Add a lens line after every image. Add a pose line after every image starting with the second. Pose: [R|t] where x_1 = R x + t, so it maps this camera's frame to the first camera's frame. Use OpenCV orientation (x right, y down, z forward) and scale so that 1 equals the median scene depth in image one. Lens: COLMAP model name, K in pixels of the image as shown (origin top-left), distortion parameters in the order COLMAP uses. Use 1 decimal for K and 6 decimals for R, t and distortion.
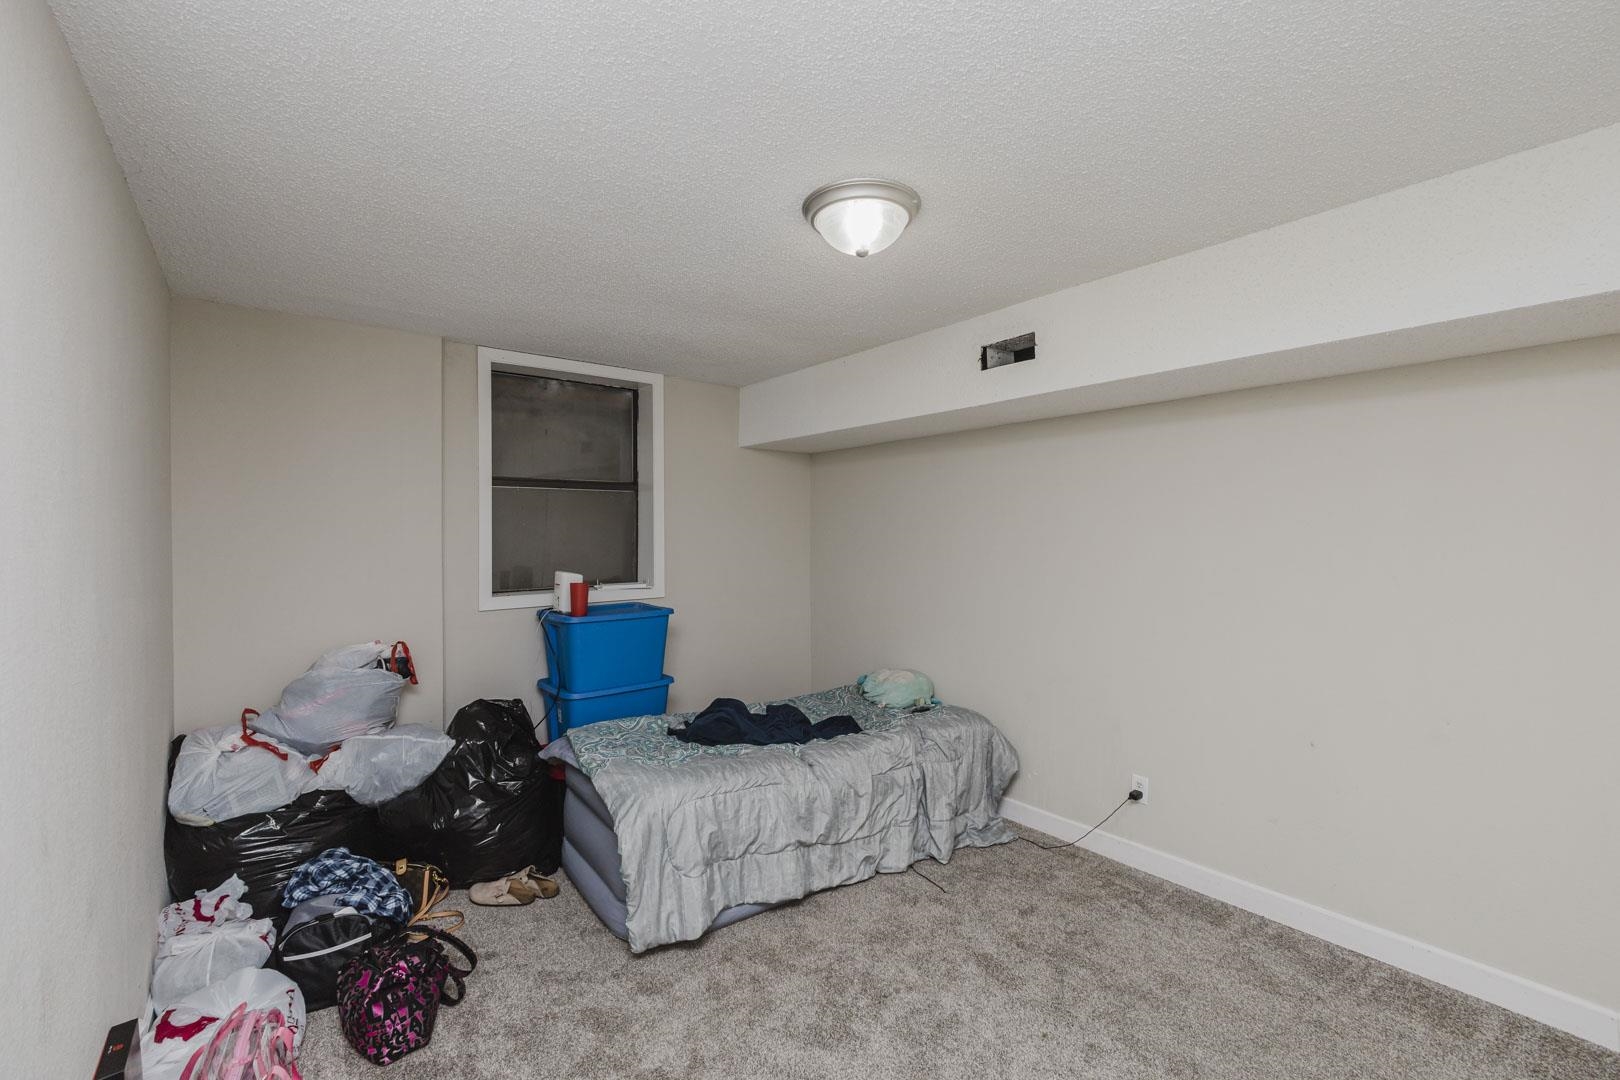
lens RADIAL K [[686.6, 0, 815.4], [0, 686.6, 536.4], [0, 0, 1]] dist [-0.000029, -0.000162]
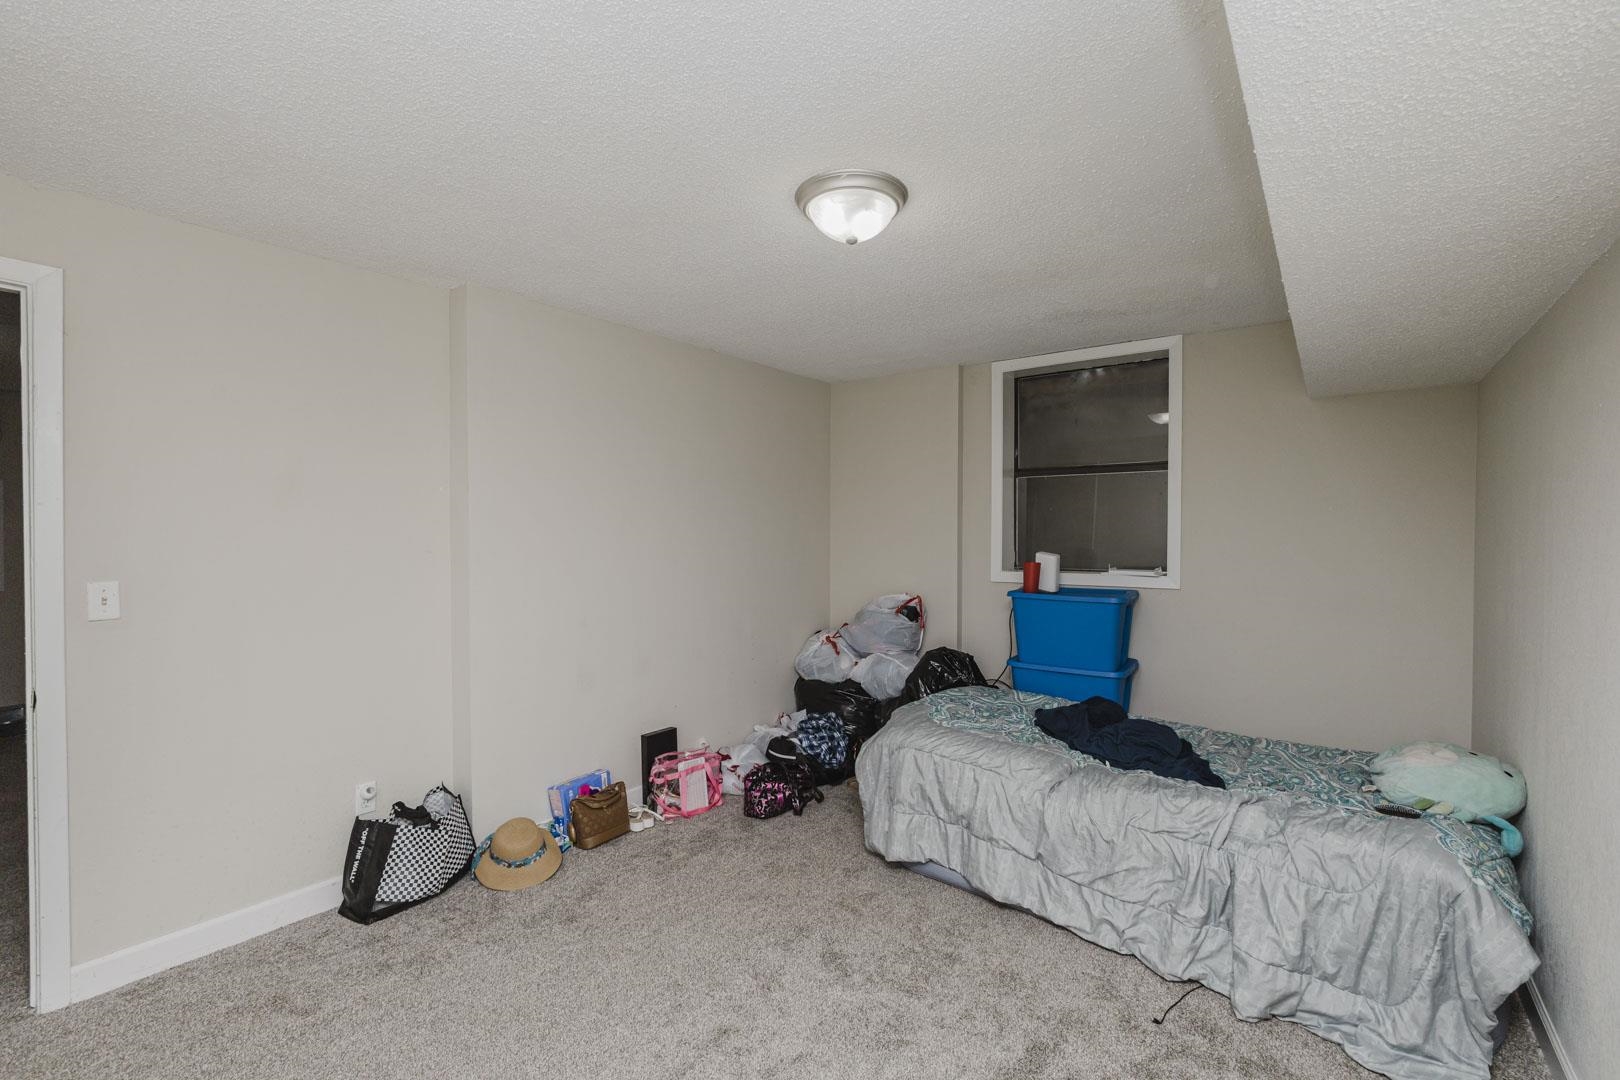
lens RADIAL K [[686.6, 0, 815.4], [0, 686.6, 536.4], [0, 0, 1]] dist [-0.000029, -0.000162]
pose [[0.265197, 0.013744, -0.964096, 0.694687], [-0.000477, 0.999900, 0.014123, 0.013313], [0.964194, -0.003286, 0.265177, 0.438734]]
